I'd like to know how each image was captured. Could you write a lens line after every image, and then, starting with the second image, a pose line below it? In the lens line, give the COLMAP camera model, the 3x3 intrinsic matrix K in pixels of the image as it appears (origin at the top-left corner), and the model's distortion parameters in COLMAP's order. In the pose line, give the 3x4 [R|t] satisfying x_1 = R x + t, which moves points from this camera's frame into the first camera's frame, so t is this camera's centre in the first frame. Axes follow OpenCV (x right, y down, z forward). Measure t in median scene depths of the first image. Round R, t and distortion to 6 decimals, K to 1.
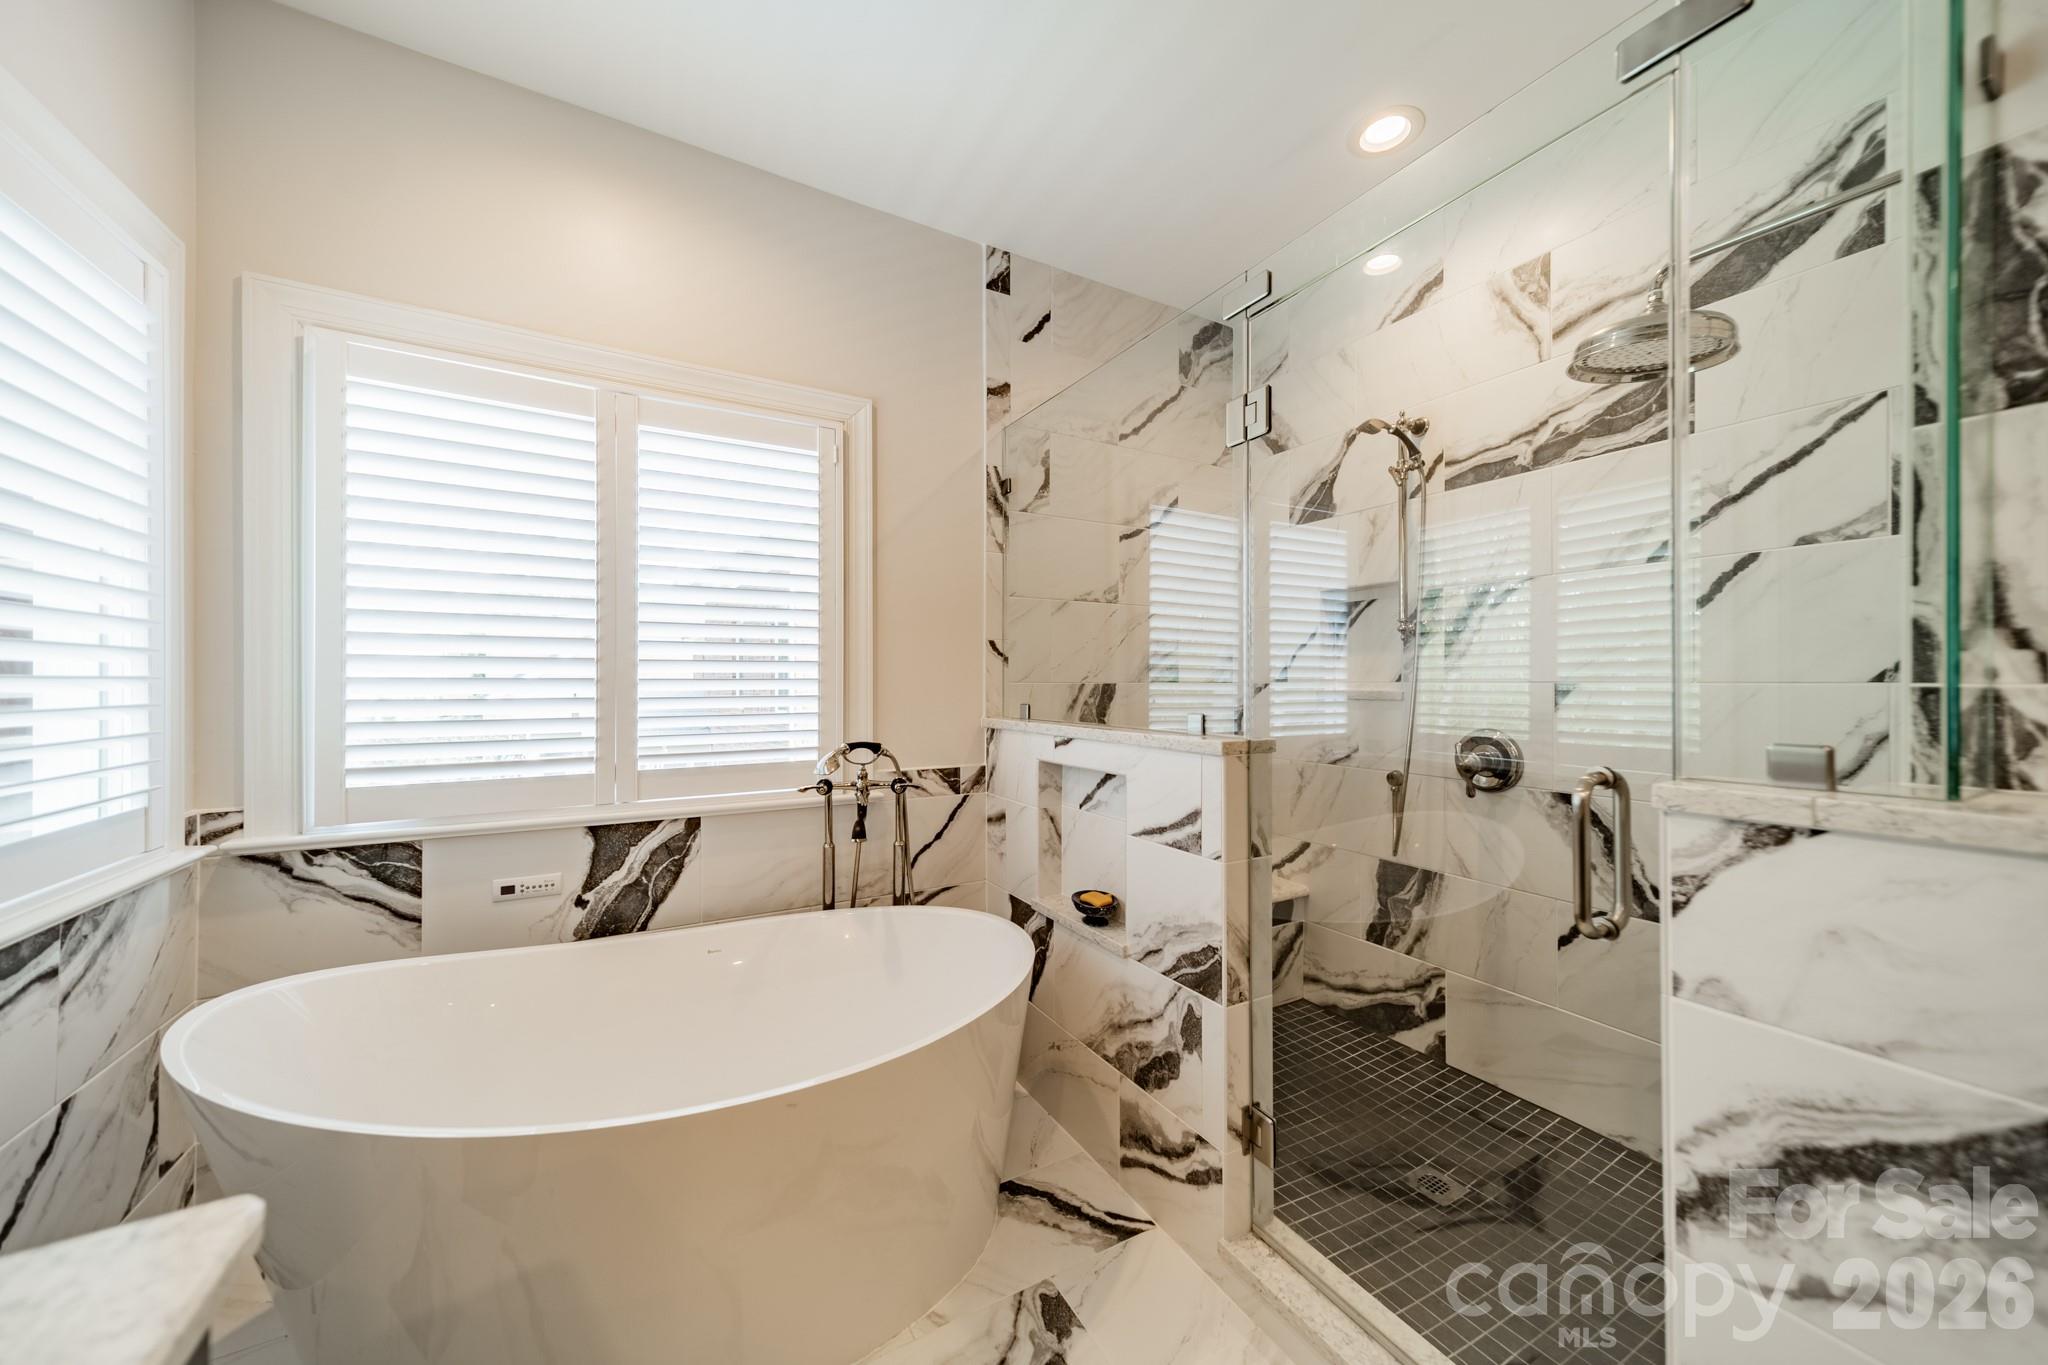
lens RADIAL K [[718.7, 0, 1031.5], [0, 718.7, 677.9], [0, 0, 1]] dist [0.008254, 0.000106]
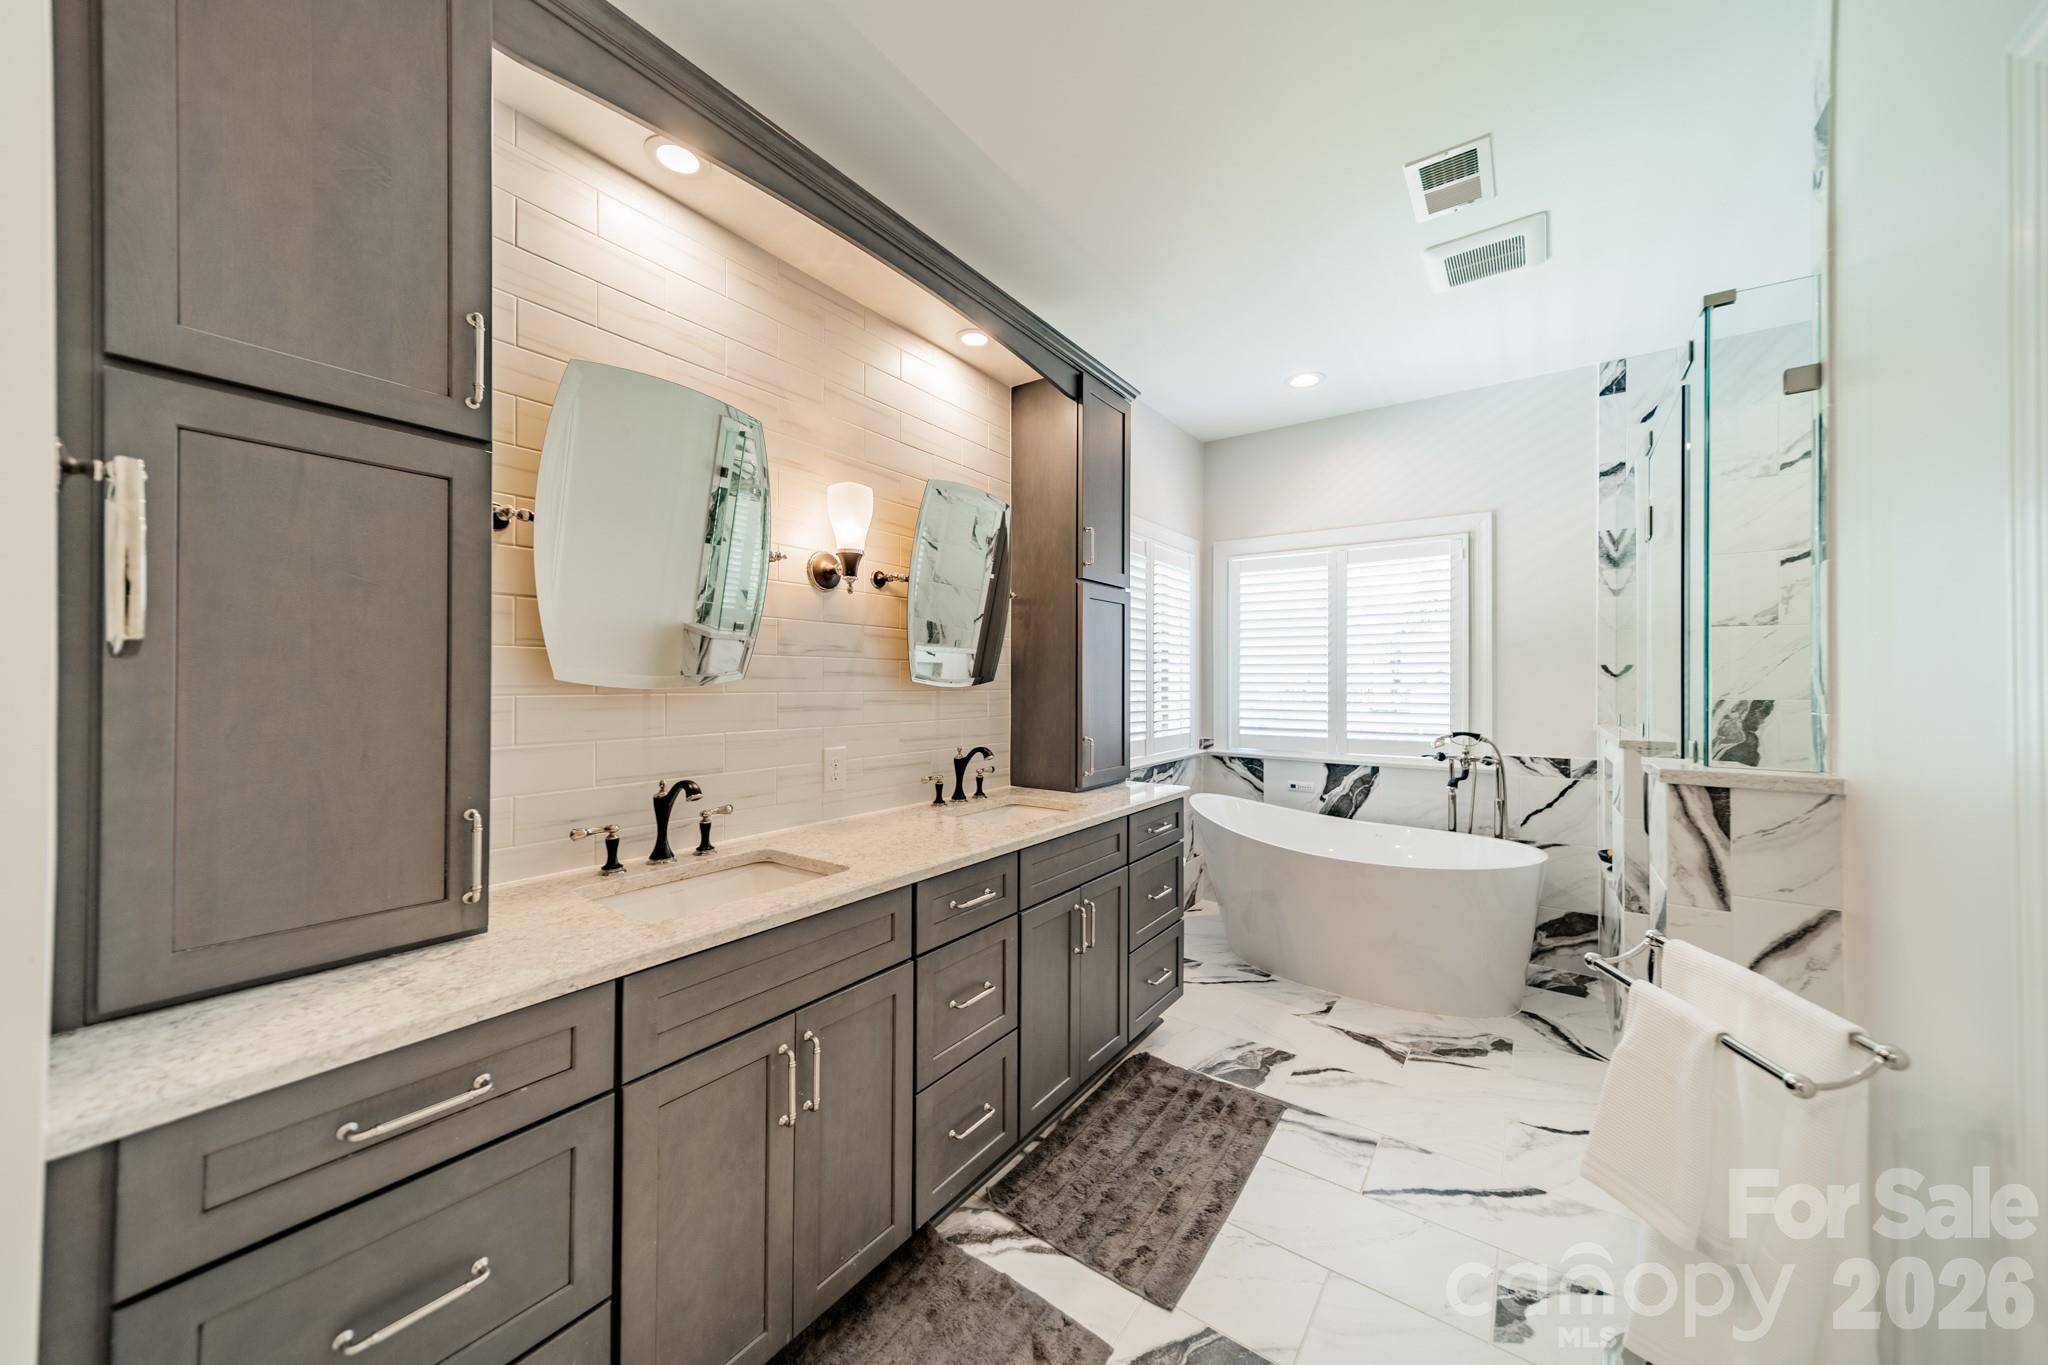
lens RADIAL K [[718.7, 0, 1021.7], [0, 718.7, 680.1], [0, 0, 1]] dist [0.008254, 0.000106]
pose [[0.409154, -0.002741, -0.912461, 0.890780], [0.000558, 0.999996, -0.002754, -0.027127], [0.912465, 0.000618, 0.409154, -0.628101]]
